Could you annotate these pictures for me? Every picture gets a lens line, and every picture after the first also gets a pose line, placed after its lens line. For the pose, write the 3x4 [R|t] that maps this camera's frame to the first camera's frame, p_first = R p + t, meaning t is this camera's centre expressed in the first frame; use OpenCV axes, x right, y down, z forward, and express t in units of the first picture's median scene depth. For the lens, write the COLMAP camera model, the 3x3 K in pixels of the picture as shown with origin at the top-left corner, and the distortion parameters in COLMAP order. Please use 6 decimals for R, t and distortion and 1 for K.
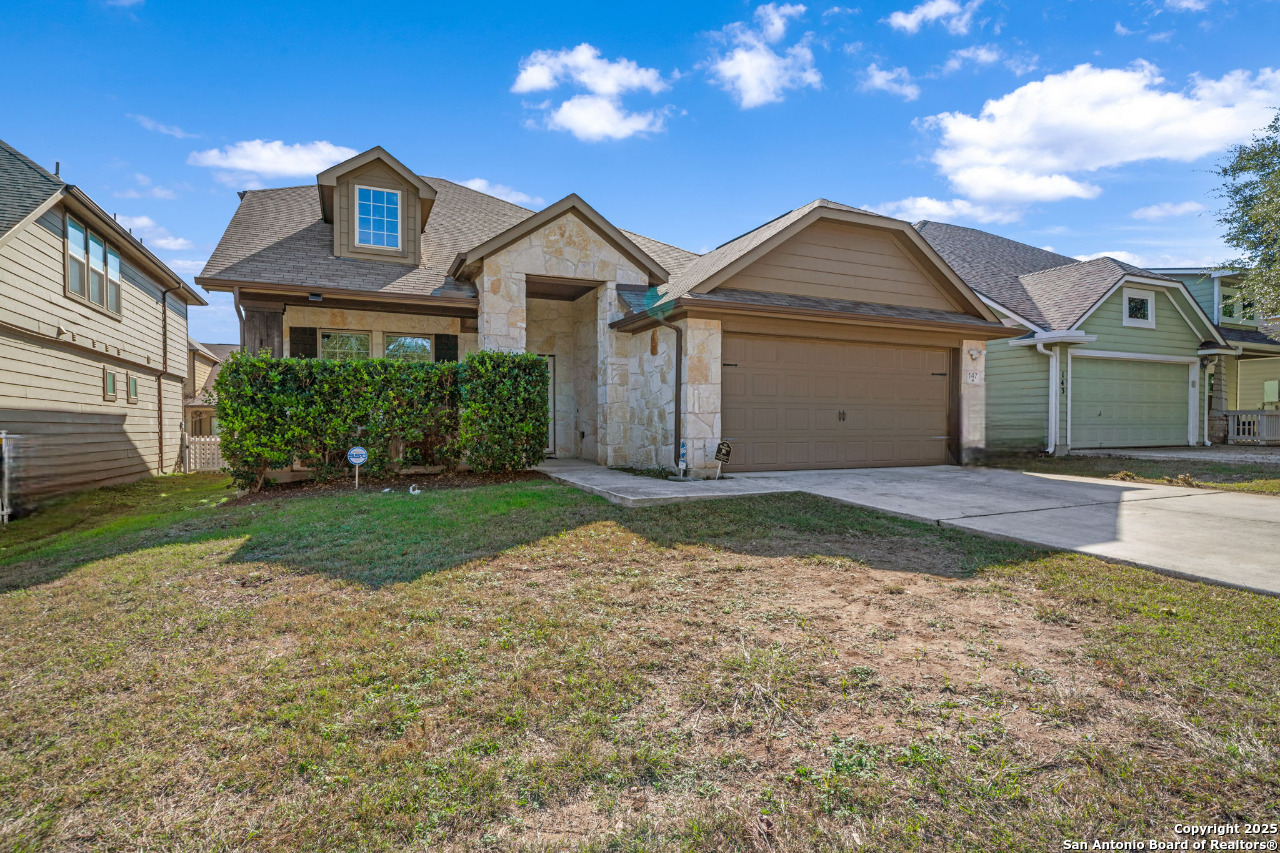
lens RADIAL K [[648.8, 0, 645.5], [0, 648.8, 439.8], [0, 0, 1]] dist [0.001628, 0.000134]
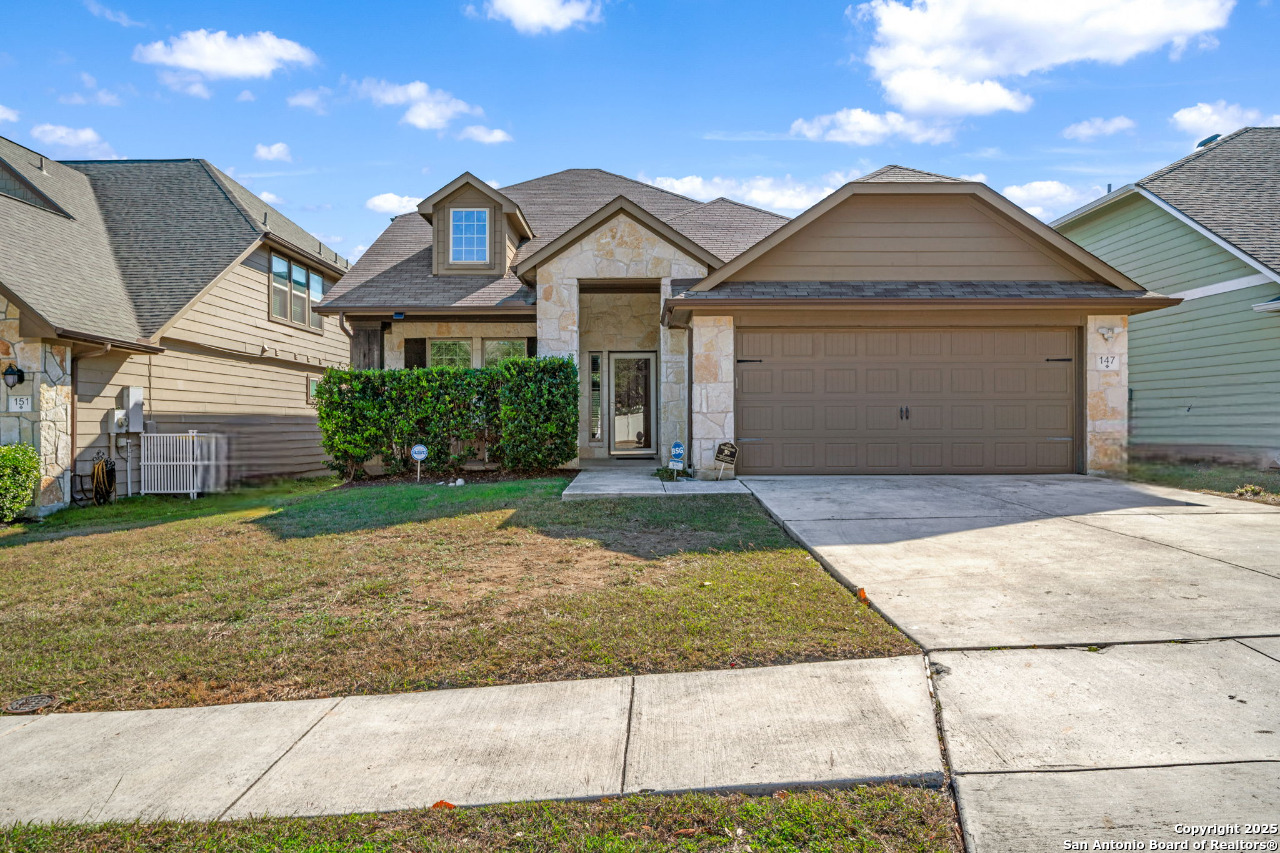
lens RADIAL K [[828.7, 0, 647.5], [0, 828.7, 416.5], [0, 0, 1]] dist [0.005228, 0.001875]
pose [[0.913750, -0.006365, -0.406226, 0.449438], [-0.005247, 0.999609, -0.027464, -0.000893], [0.406242, 0.027226, 0.913360, -0.151828]]
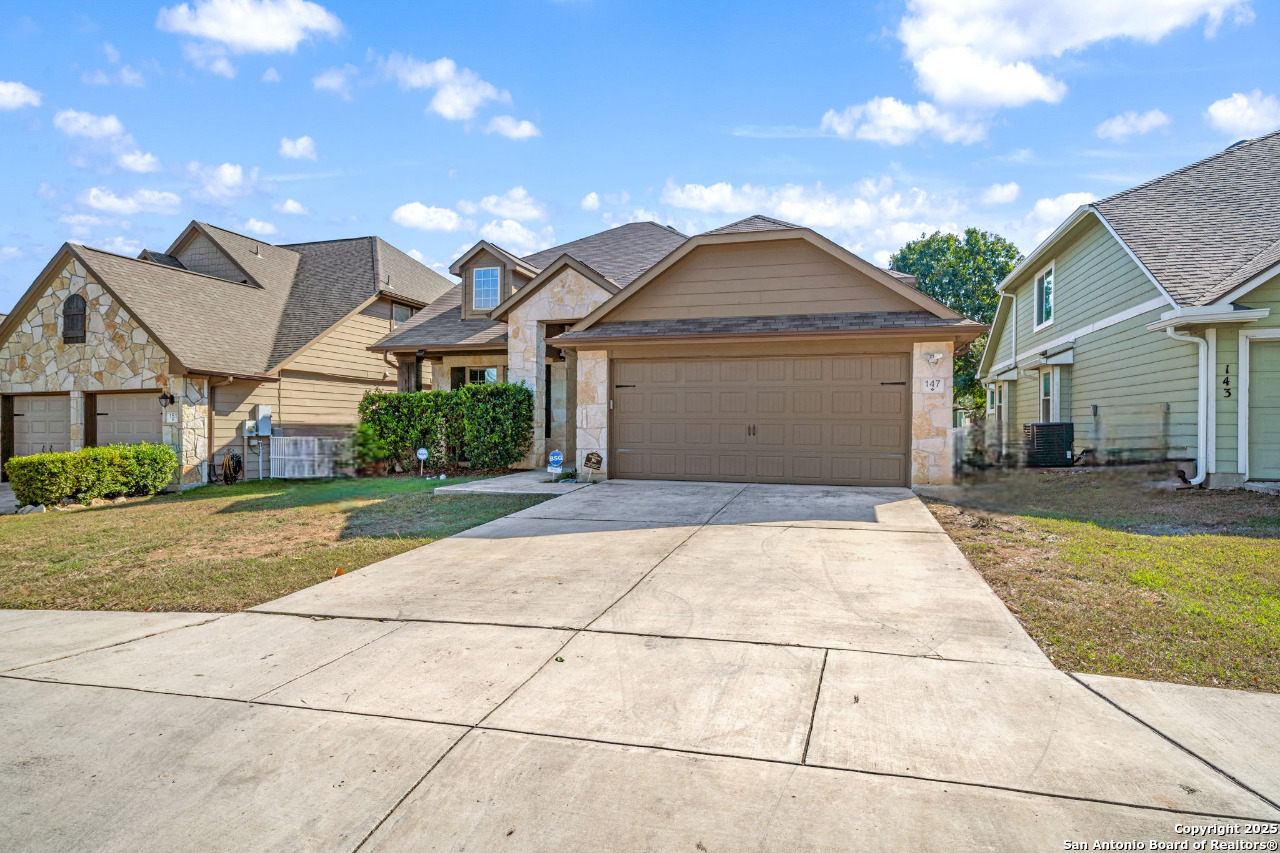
lens RADIAL K [[709.2, 0, 641.0], [0, 709.2, 429.4], [0, 0, 1]] dist [0.004538, 0.001596]
pose [[0.752604, 0.009327, -0.658407, 0.921147], [-0.020133, 0.999758, -0.008850, -0.025936], [0.658166, 0.019916, 0.752610, 0.058018]]
